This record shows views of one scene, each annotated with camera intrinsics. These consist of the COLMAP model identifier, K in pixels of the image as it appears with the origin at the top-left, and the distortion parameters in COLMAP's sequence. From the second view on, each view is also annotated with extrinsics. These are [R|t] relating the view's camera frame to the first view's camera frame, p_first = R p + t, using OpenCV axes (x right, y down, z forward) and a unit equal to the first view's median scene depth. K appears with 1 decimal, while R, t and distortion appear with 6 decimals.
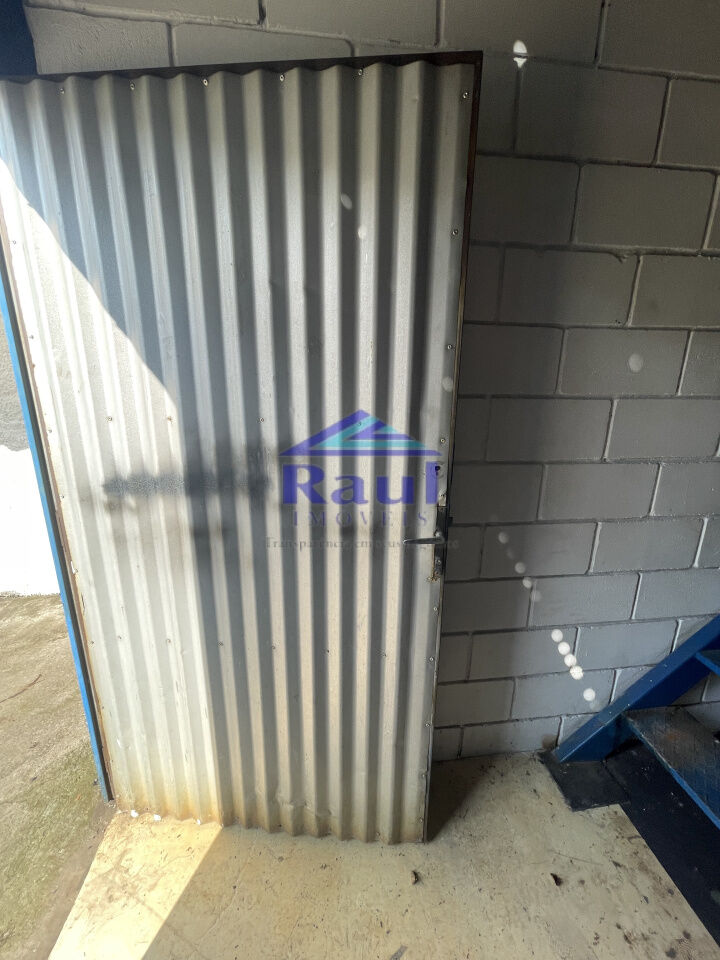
lens RADIAL K [[385.7, 0, 353.4], [0, 385.7, 488.5], [0, 0, 1]] dist [-0.005870, 0.002895]
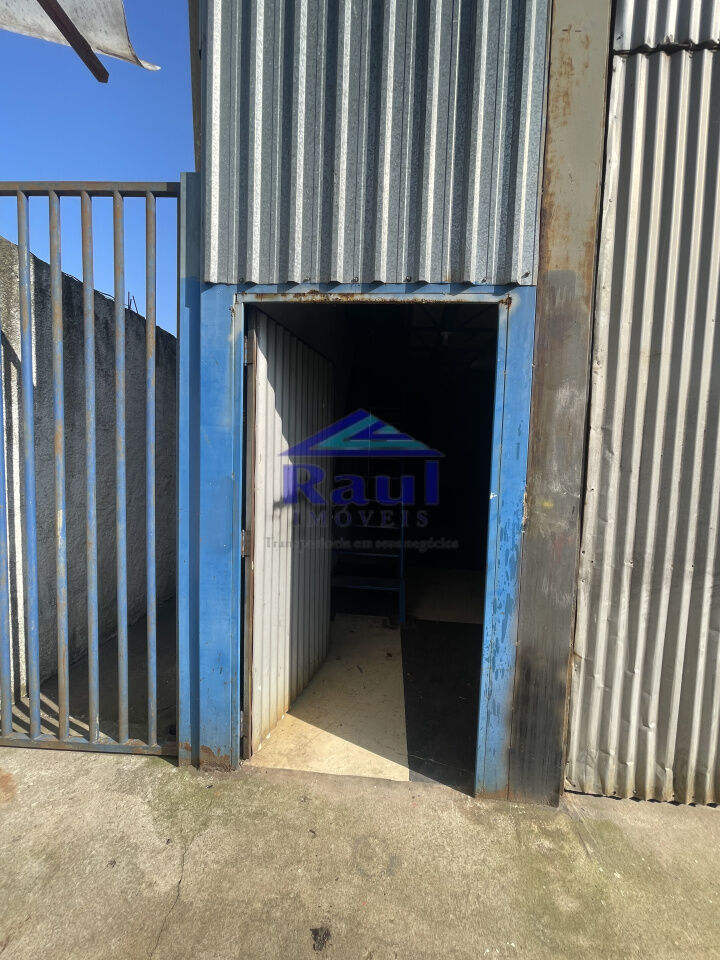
lens RADIAL K [[385.7, 0, 364.3], [0, 385.7, 475.0], [0, 0, 1]] dist [-0.005870, 0.002895]
pose [[0.179496, -0.061324, 0.981845, -2.104433], [0.227233, 0.973650, 0.019271, -0.077539], [-0.957155, 0.219649, 0.188701, 0.168500]]
